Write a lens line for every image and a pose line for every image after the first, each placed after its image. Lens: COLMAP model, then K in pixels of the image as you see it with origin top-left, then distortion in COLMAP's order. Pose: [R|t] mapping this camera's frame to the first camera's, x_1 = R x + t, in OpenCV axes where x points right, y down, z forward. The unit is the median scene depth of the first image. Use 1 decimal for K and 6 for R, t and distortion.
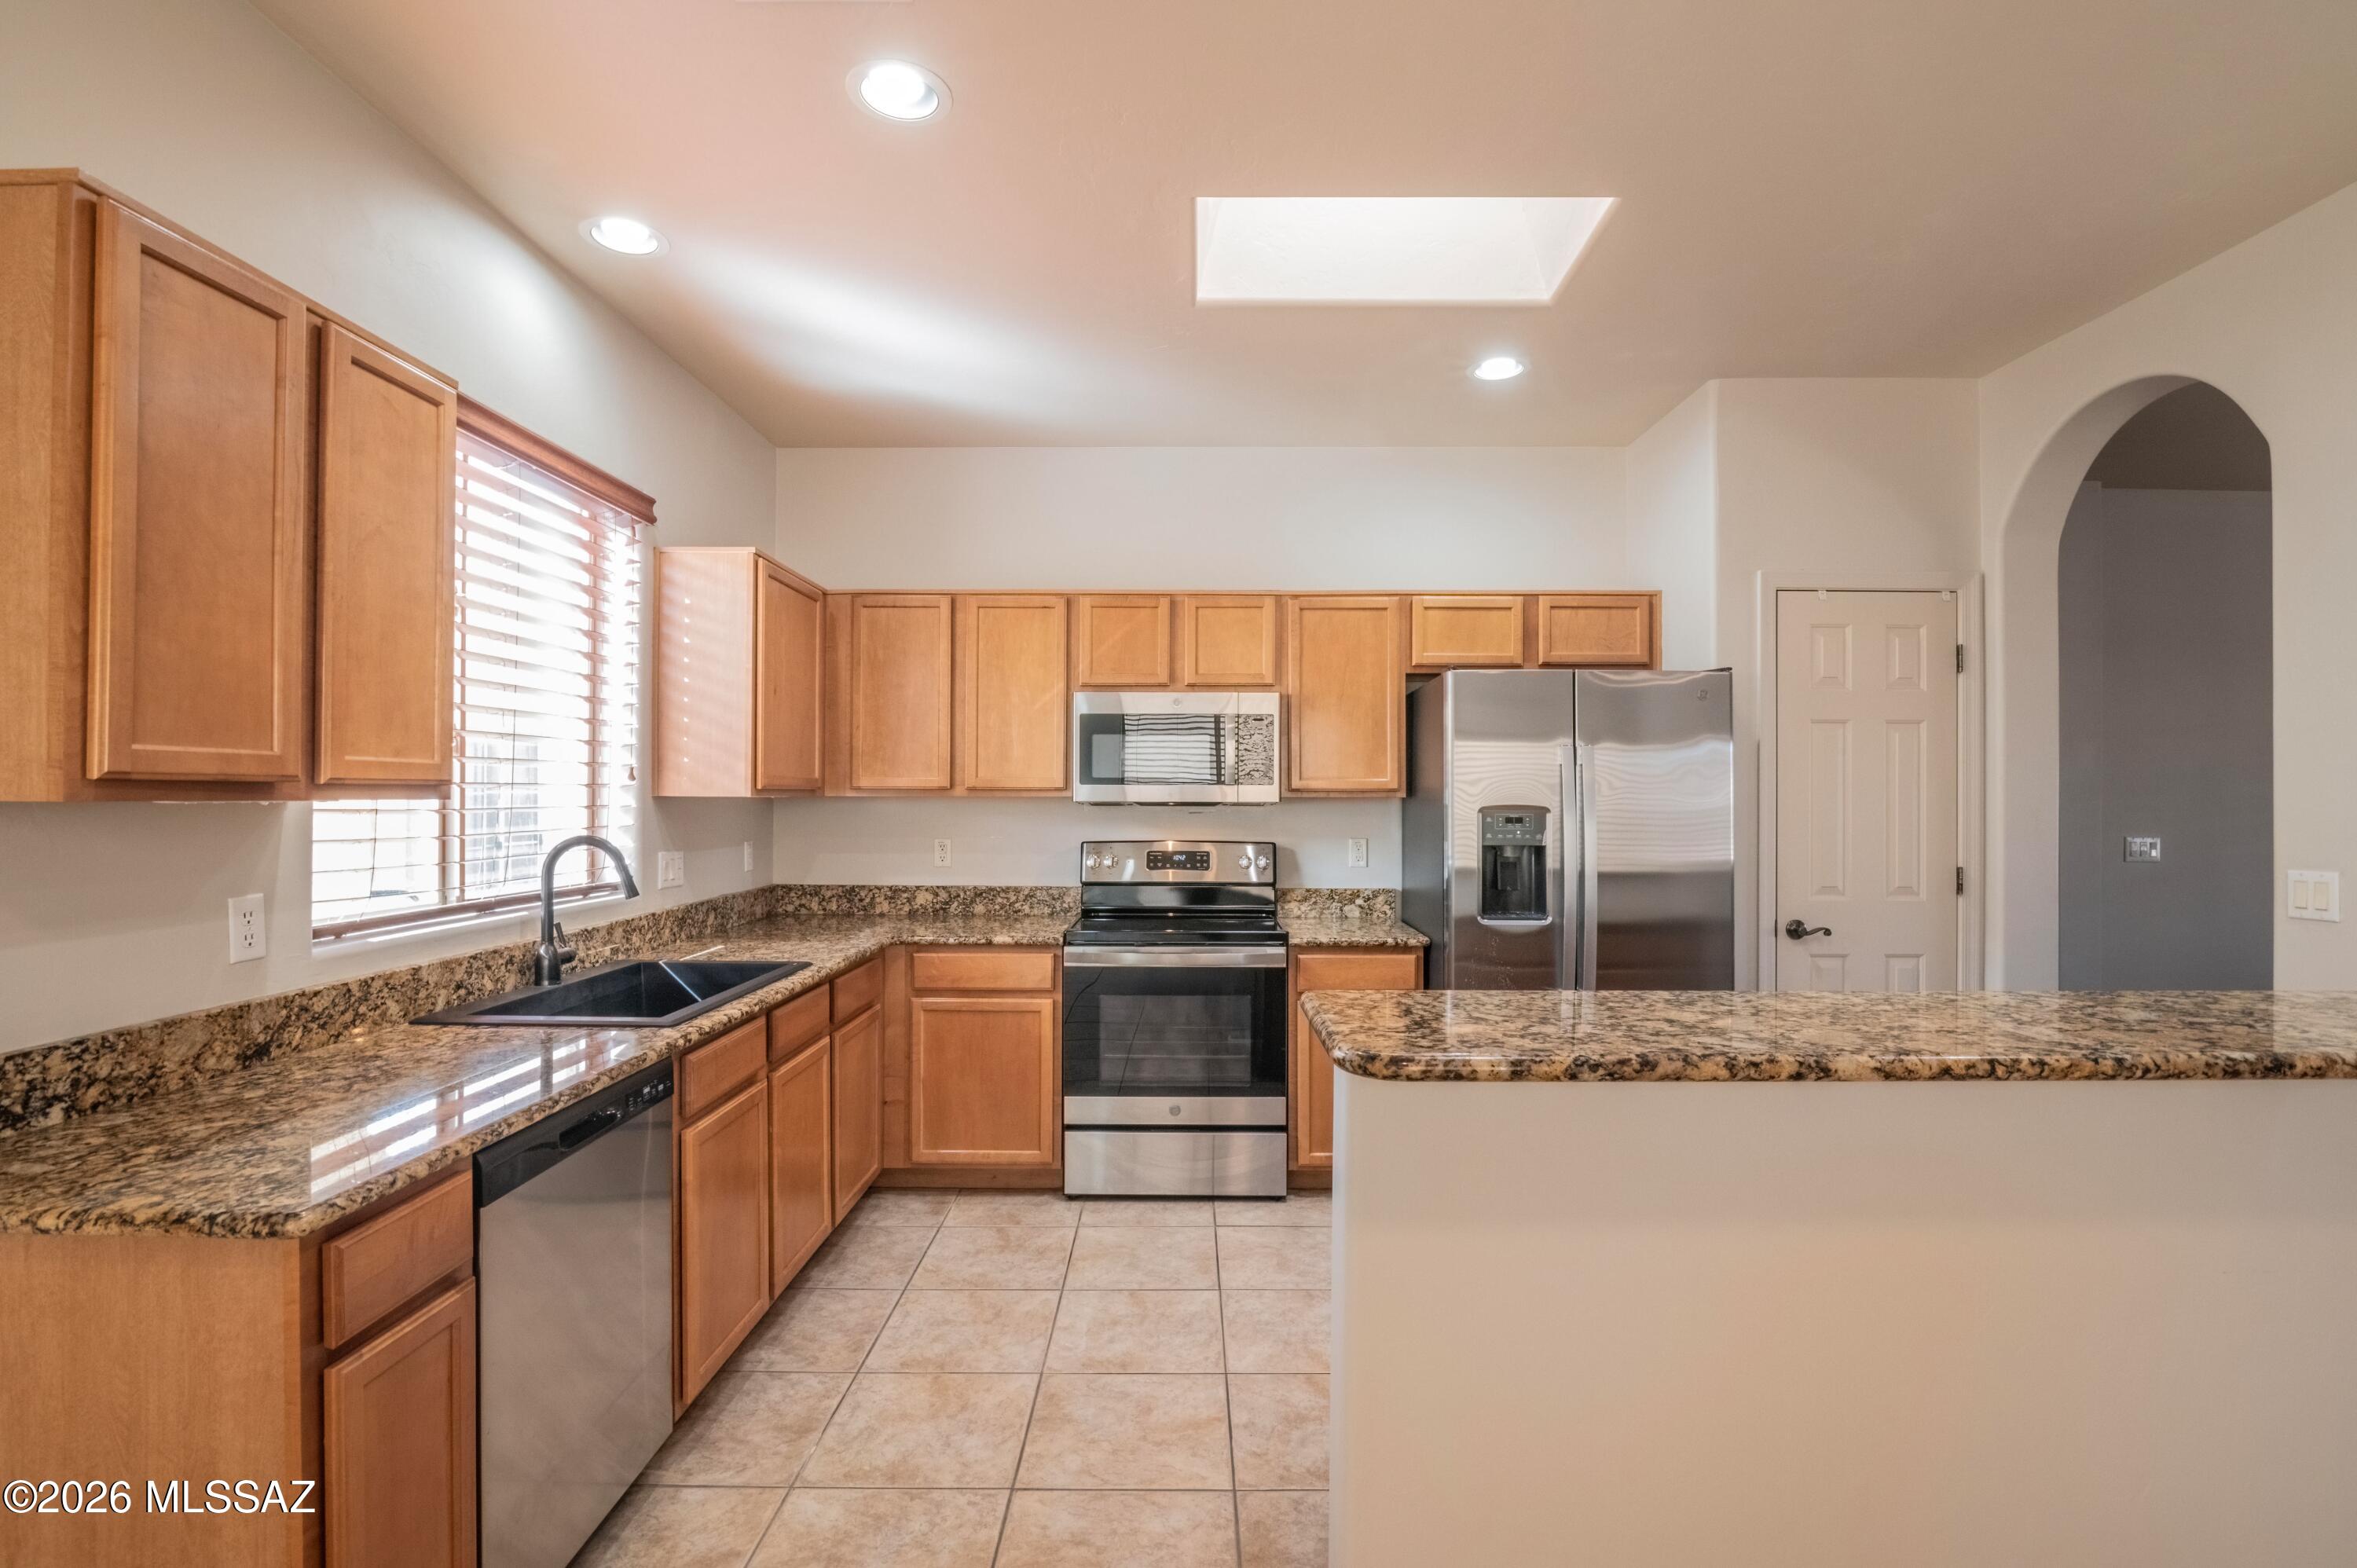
lens RADIAL K [[1081.4, 0, 1184.1], [0, 1081.4, 790.3], [0, 0, 1]] dist [-0.021197, 0.001848]
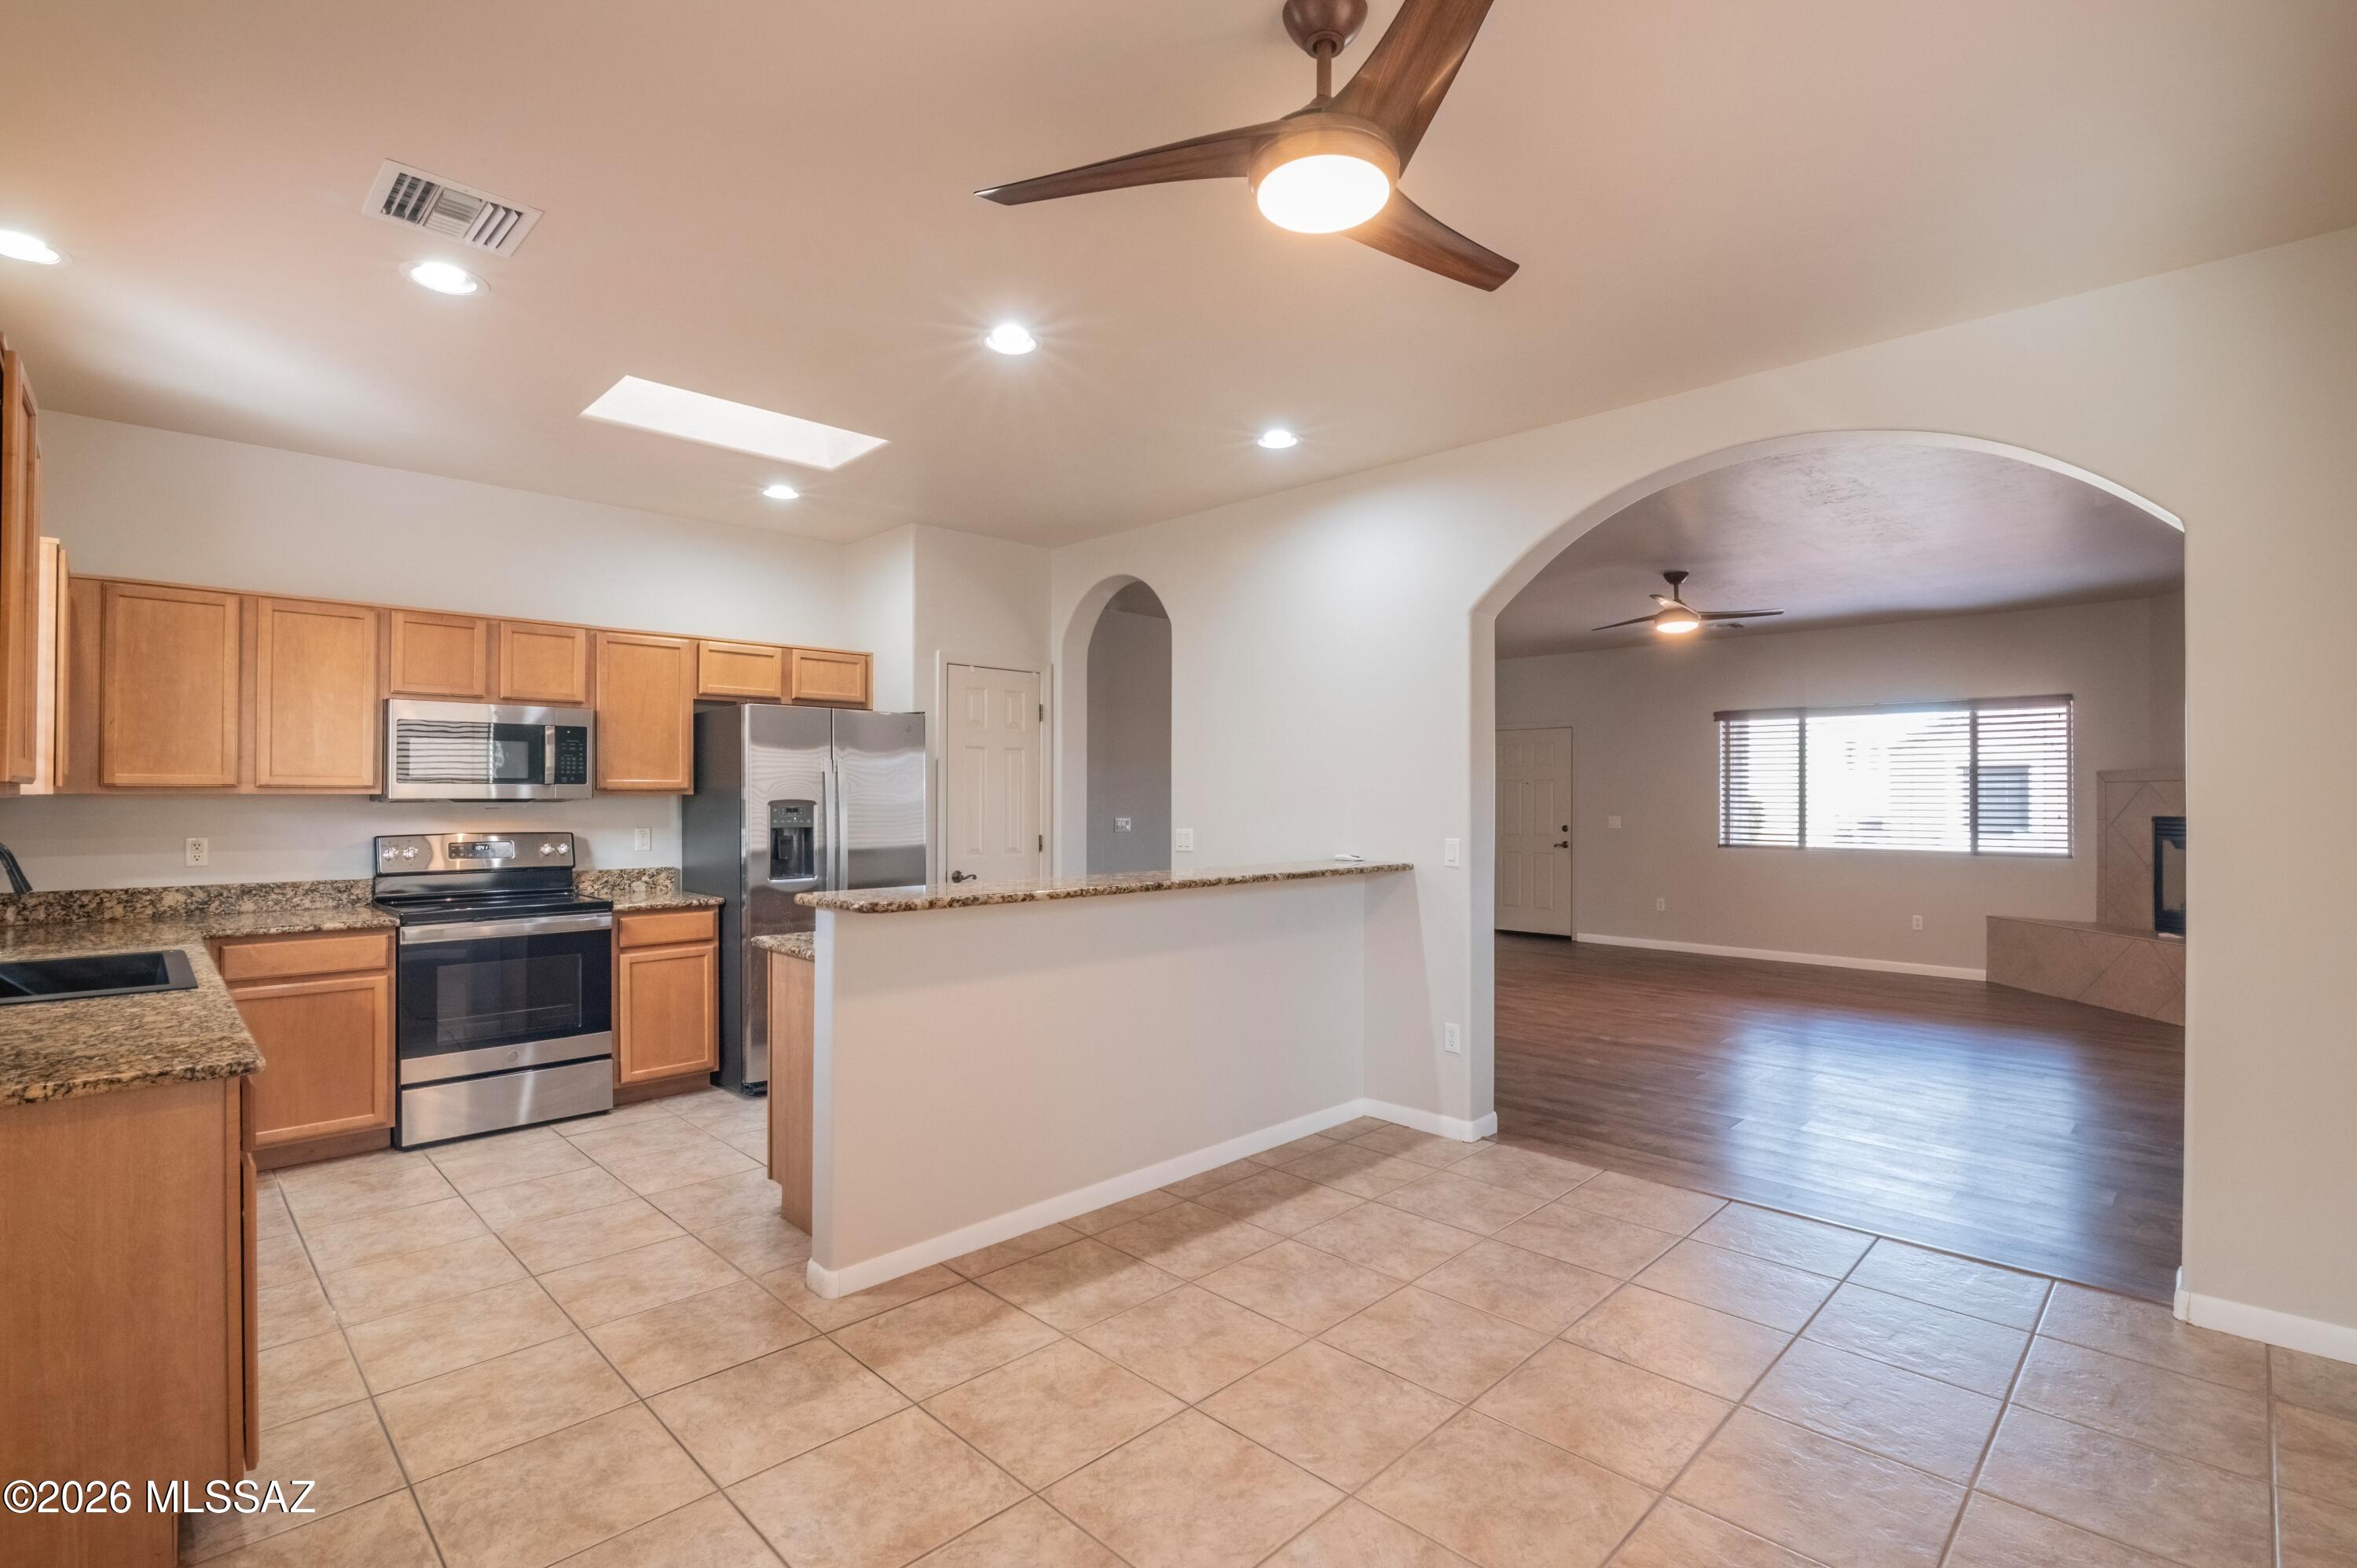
lens RADIAL K [[1081.4, 0, 1185.4], [0, 1081.4, 784.5], [0, 0, 1]] dist [-0.021197, 0.001848]
pose [[0.702713, 0.005714, 0.711451, -0.363575], [-0.003774, 0.999984, -0.004304, -0.002719], [-0.711464, 0.000340, 0.702723, -0.402128]]
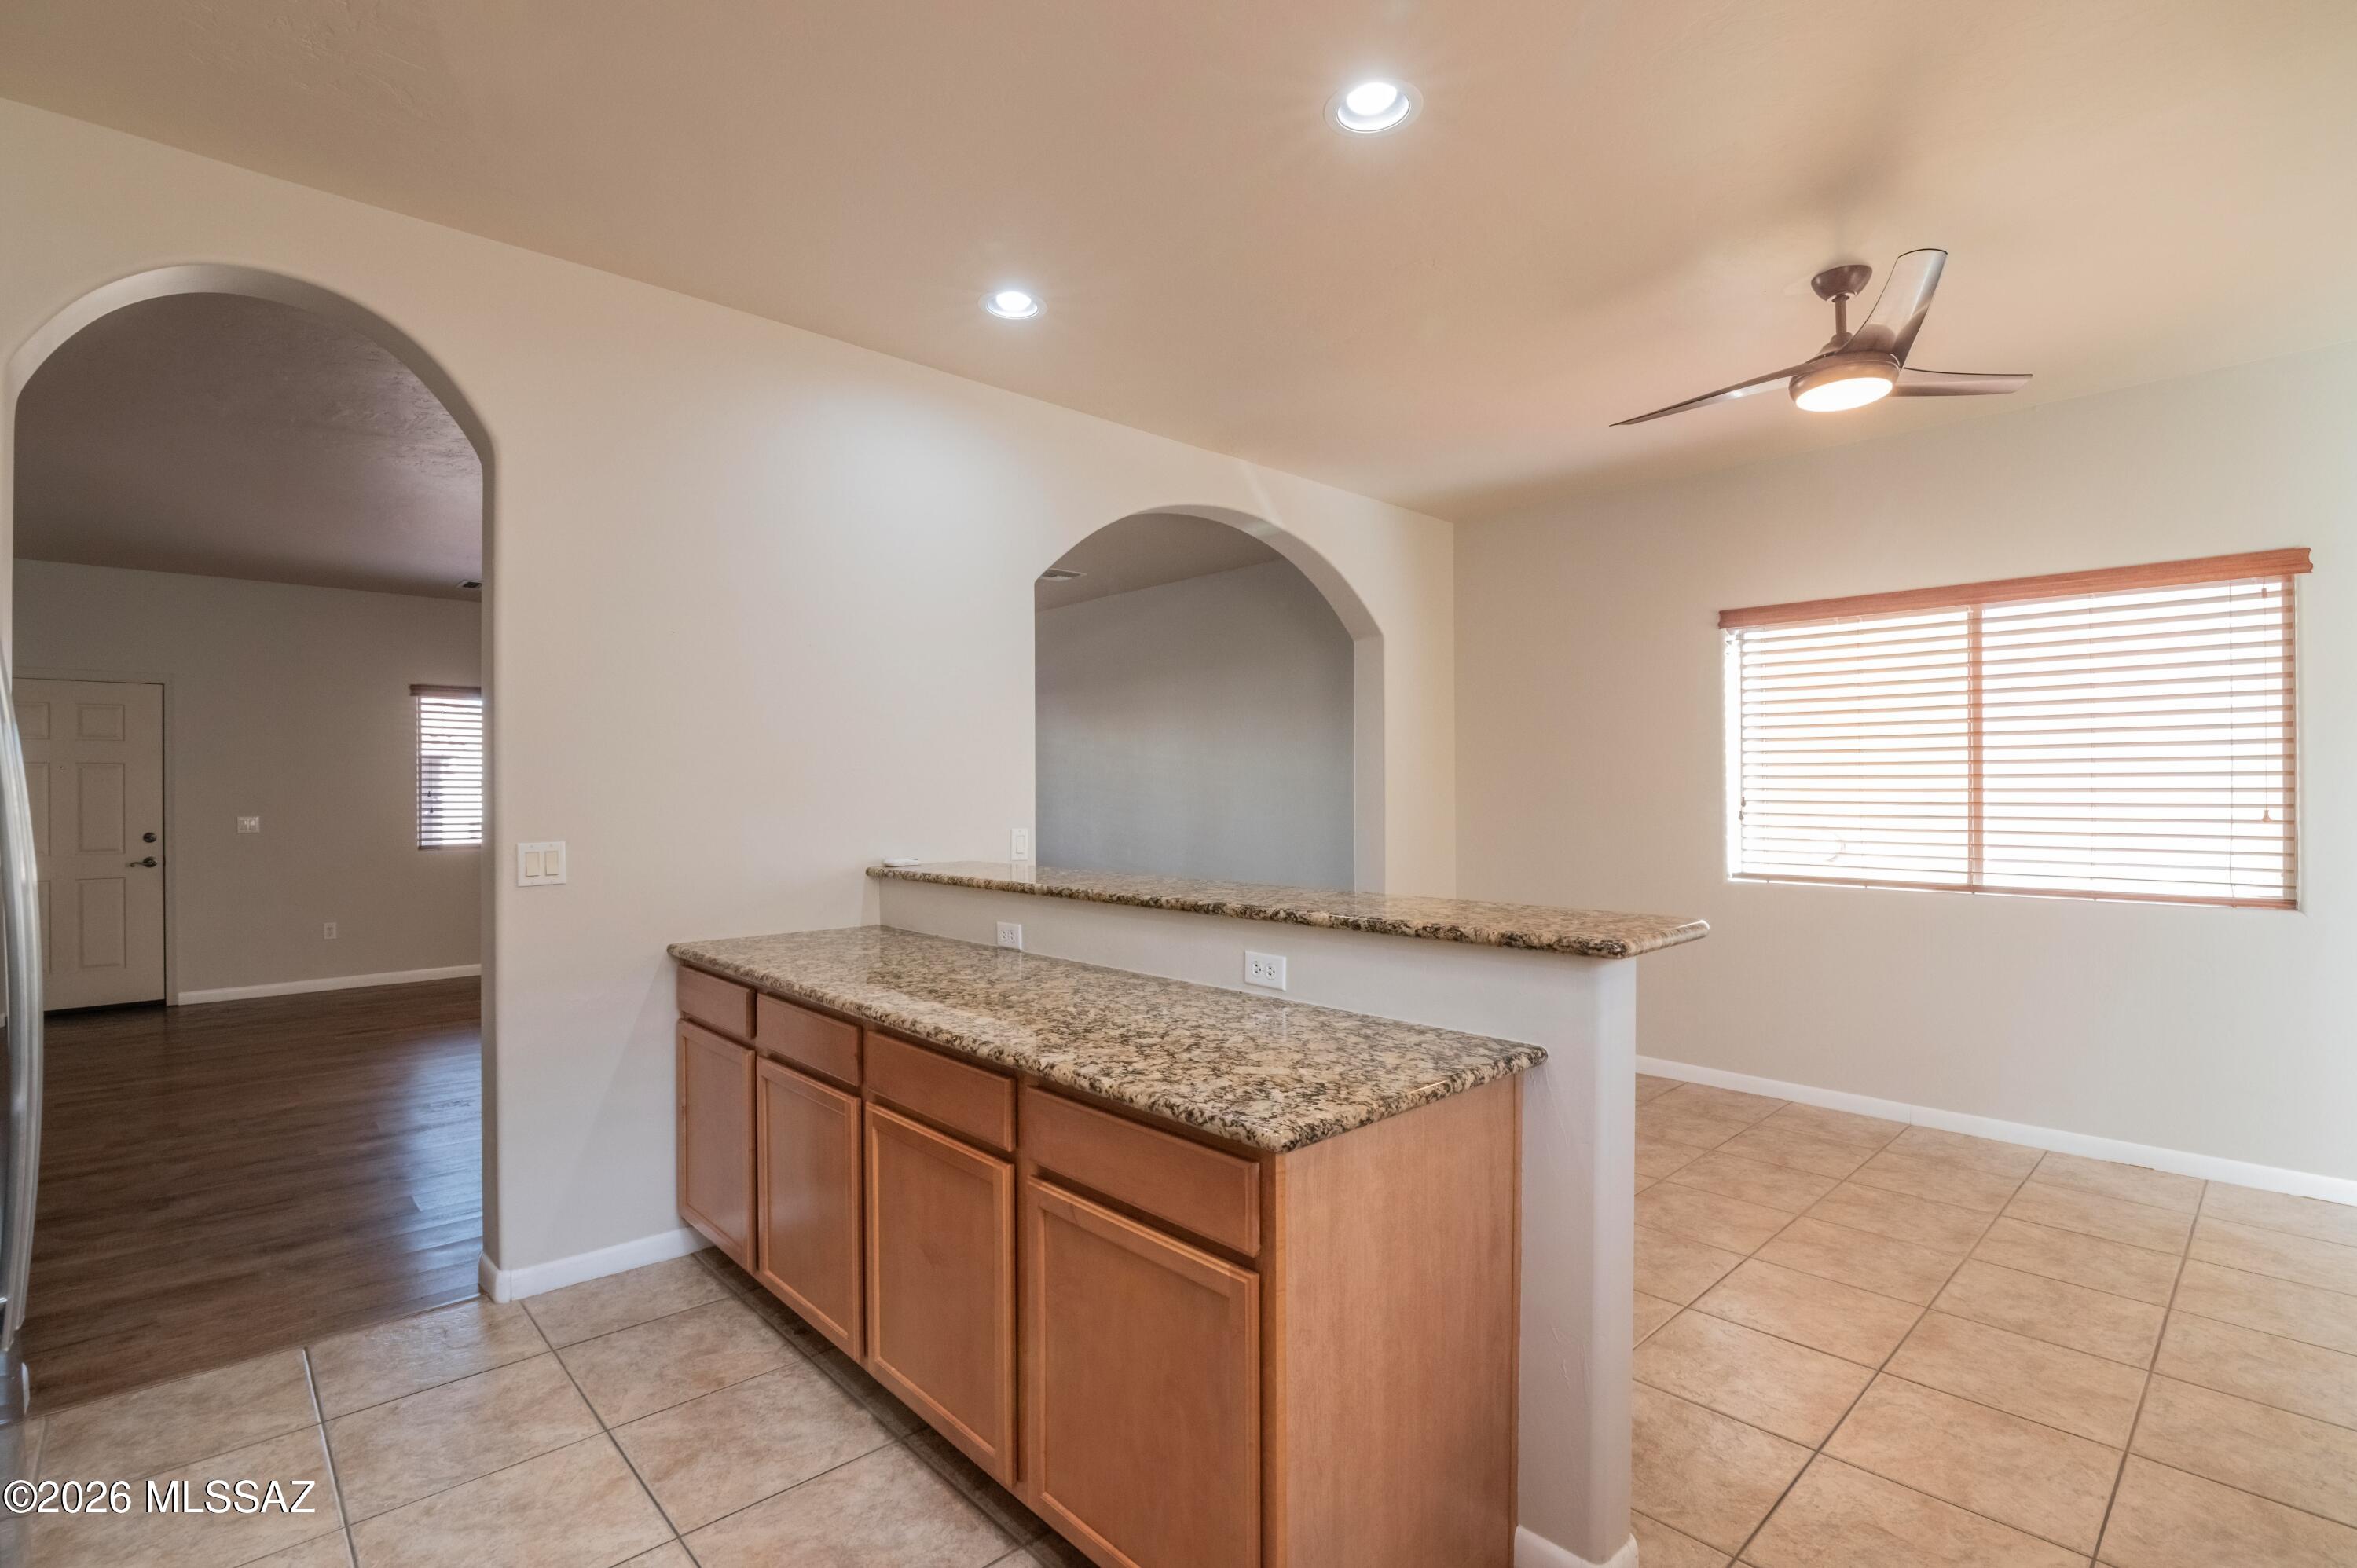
lens RADIAL K [[1081.4, 0, 1187.5], [0, 1081.4, 792.5], [0, 0, 1]] dist [-0.021197, 0.001848]
pose [[-0.685099, -0.002234, 0.728447, -0.179821], [-0.002321, 0.999997, 0.000884, 0.015506], [-0.728447, -0.001085, -0.685102, 0.969980]]
